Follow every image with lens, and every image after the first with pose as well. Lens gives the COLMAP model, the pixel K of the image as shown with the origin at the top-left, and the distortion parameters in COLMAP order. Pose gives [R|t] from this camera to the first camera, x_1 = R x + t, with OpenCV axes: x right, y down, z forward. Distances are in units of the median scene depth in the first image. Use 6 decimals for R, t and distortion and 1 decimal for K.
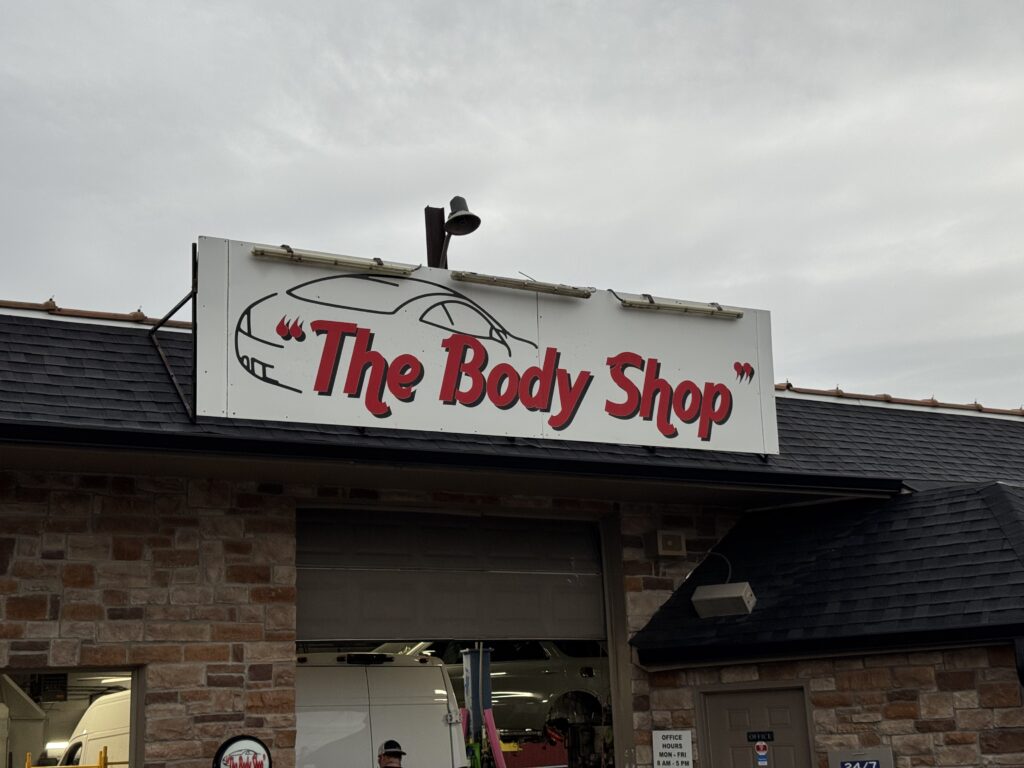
lens RADIAL K [[1440.0, 0, 517.0], [0, 1440.0, 379.5], [0, 0, 1]] dist [0.125923, 0.000000]
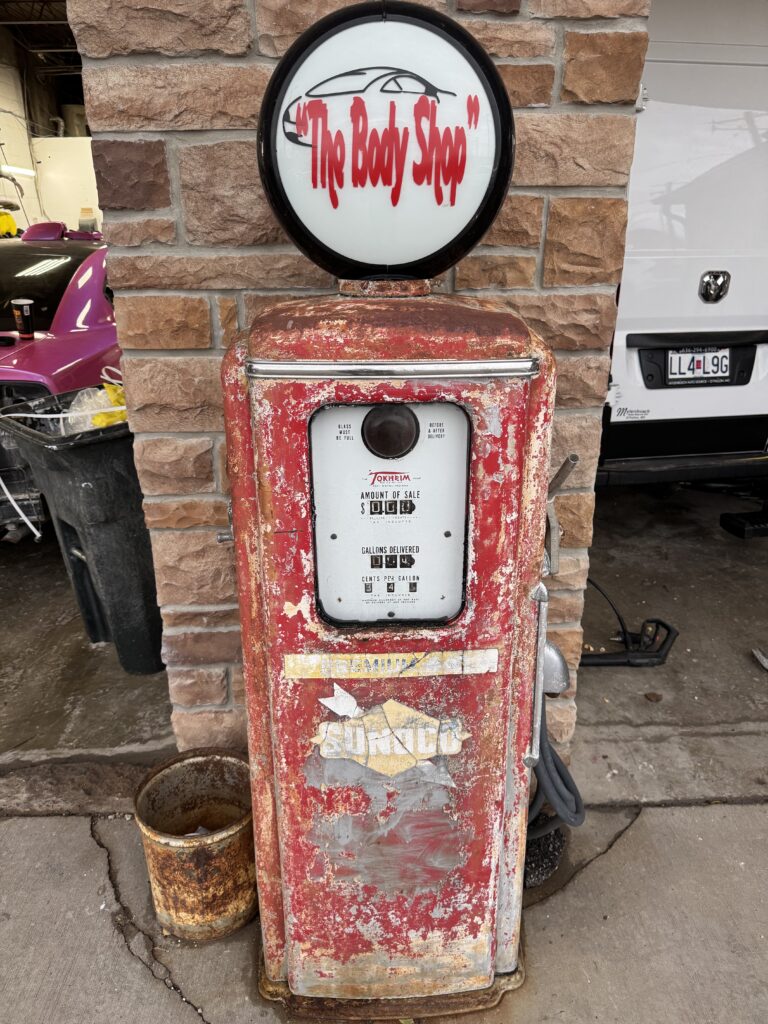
lens RADIAL K [[713.5, 0, 389.4], [0, 713.5, 509.5], [0, 0, 1]] dist [0.084301, -0.103090]
pose [[0.880958, 0.207336, -0.425353, -0.116736], [0.087715, 0.811765, 0.577359, 0.225823], [0.464994, -0.545939, 0.696944, 0.821183]]
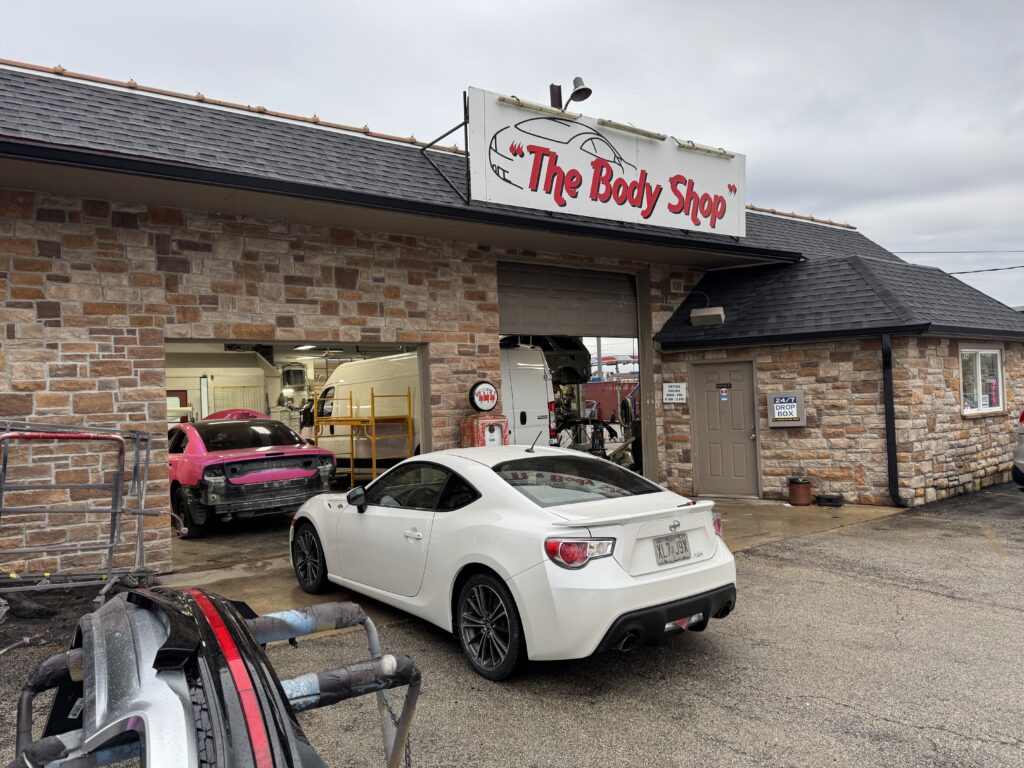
lens RADIAL K [[713.5, 0, 504.4], [0, 713.5, 390.0], [0, 0, 1]] dist [0.084301, -0.103090]
pose [[0.995516, 0.008488, 0.094209, -0.228901], [-0.030232, 0.972277, 0.231867, 0.040979], [-0.089629, -0.233676, 0.968175, 0.109063]]
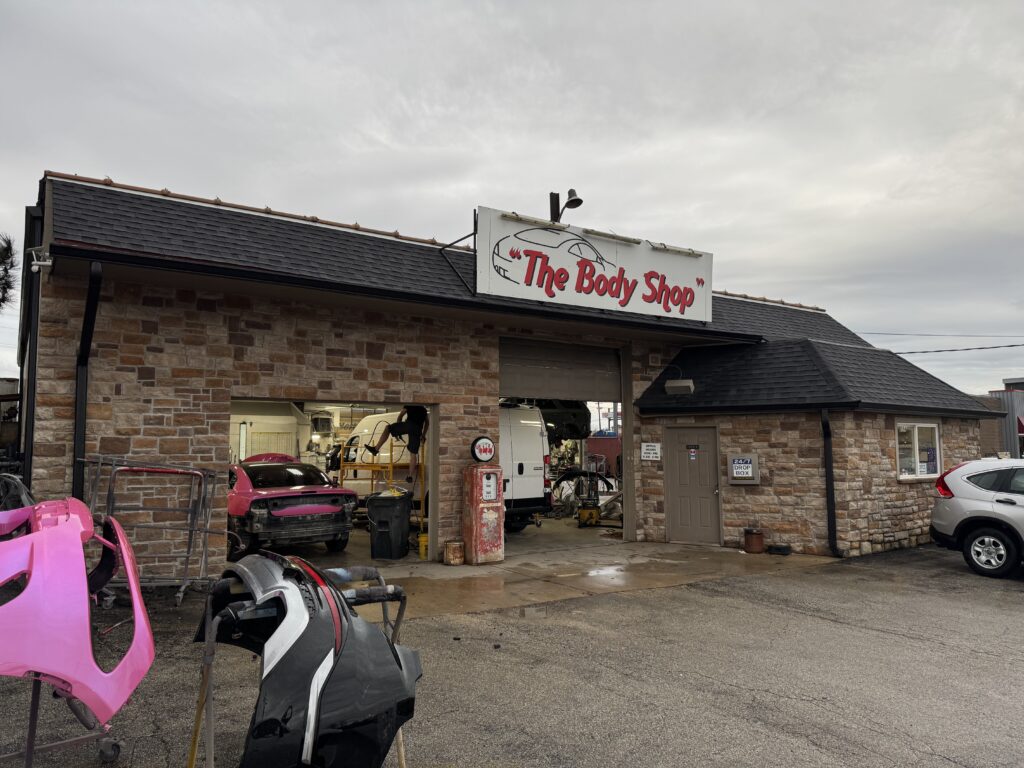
lens RADIAL K [[713.5, 0, 508.5], [0, 713.5, 386.2], [0, 0, 1]] dist [0.084301, -0.103090]
pose [[0.996580, 0.046604, 0.068244, -0.211316], [-0.056960, 0.985687, 0.158672, -0.007636], [-0.059872, -0.162016, 0.984970, -0.063023]]
